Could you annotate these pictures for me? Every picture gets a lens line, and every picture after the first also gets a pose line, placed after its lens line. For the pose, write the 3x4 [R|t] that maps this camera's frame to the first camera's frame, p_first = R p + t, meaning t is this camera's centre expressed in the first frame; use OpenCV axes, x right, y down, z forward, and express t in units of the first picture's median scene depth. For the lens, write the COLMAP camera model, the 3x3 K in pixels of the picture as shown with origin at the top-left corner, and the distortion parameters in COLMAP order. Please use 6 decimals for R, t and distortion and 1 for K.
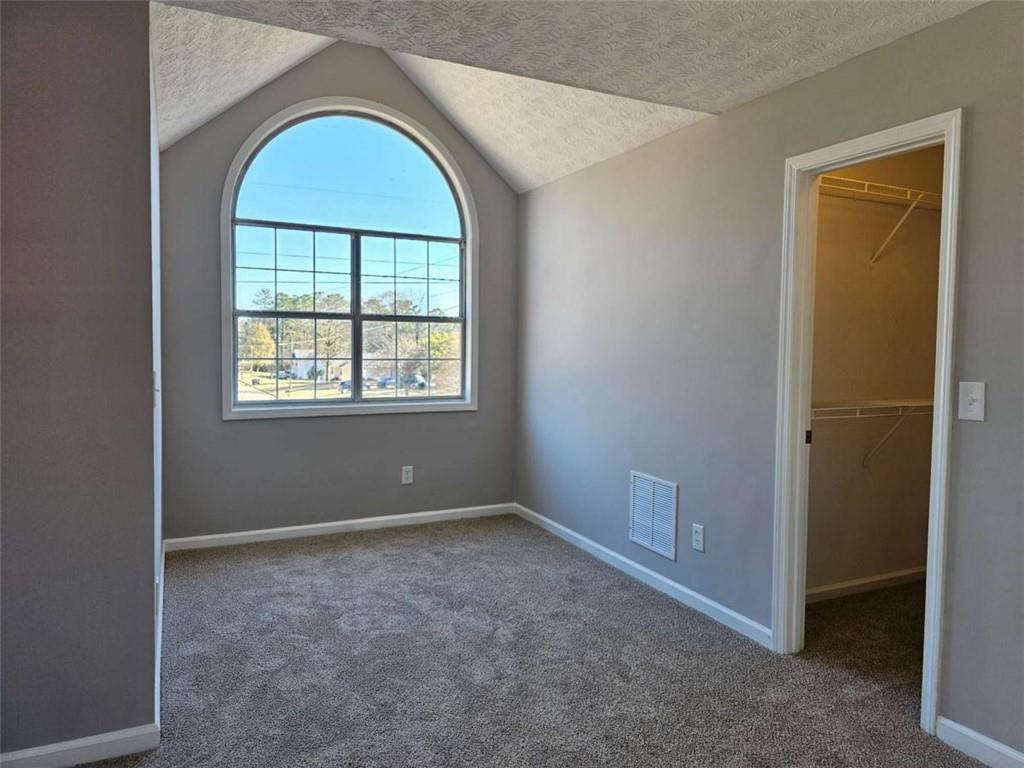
lens RADIAL K [[694.9, 0, 510.6], [0, 694.9, 371.8], [0, 0, 1]] dist [0.030650, -0.000910]
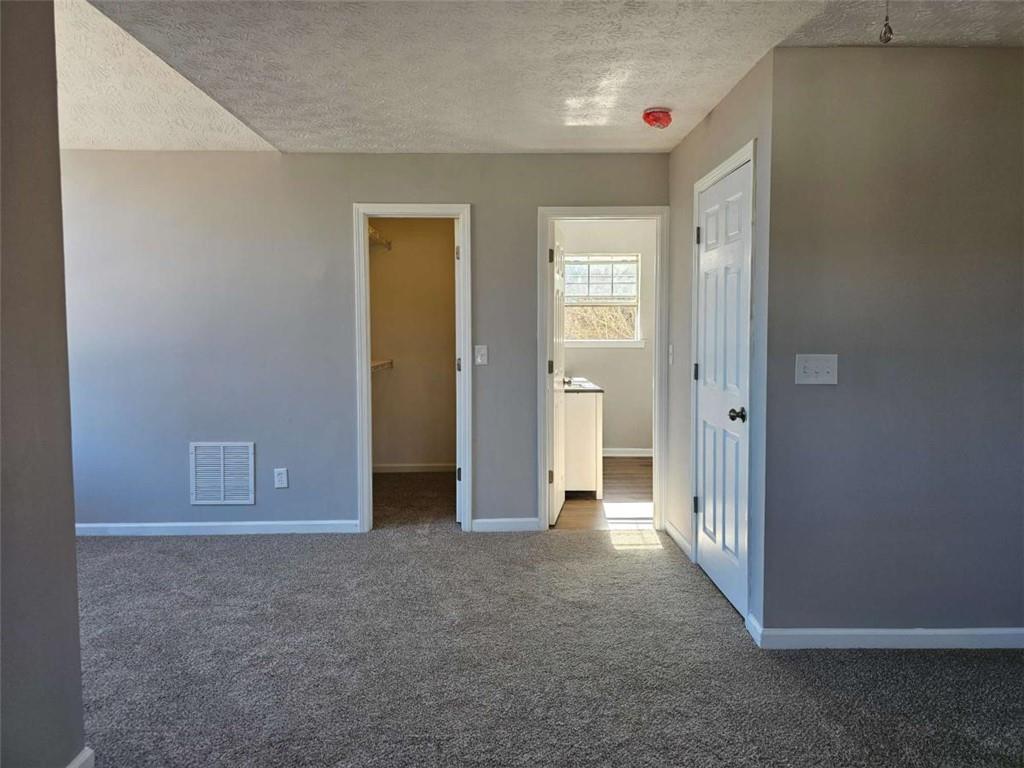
lens RADIAL K [[689.6, 0, 509.2], [0, 689.6, 379.4], [0, 0, 1]] dist [0.070164, -0.078884]
pose [[0.431905, -0.085698, 0.897838, -0.755576], [0.050800, 0.996207, 0.070650, -0.016583], [-0.900487, 0.015096, 0.434620, 0.060602]]
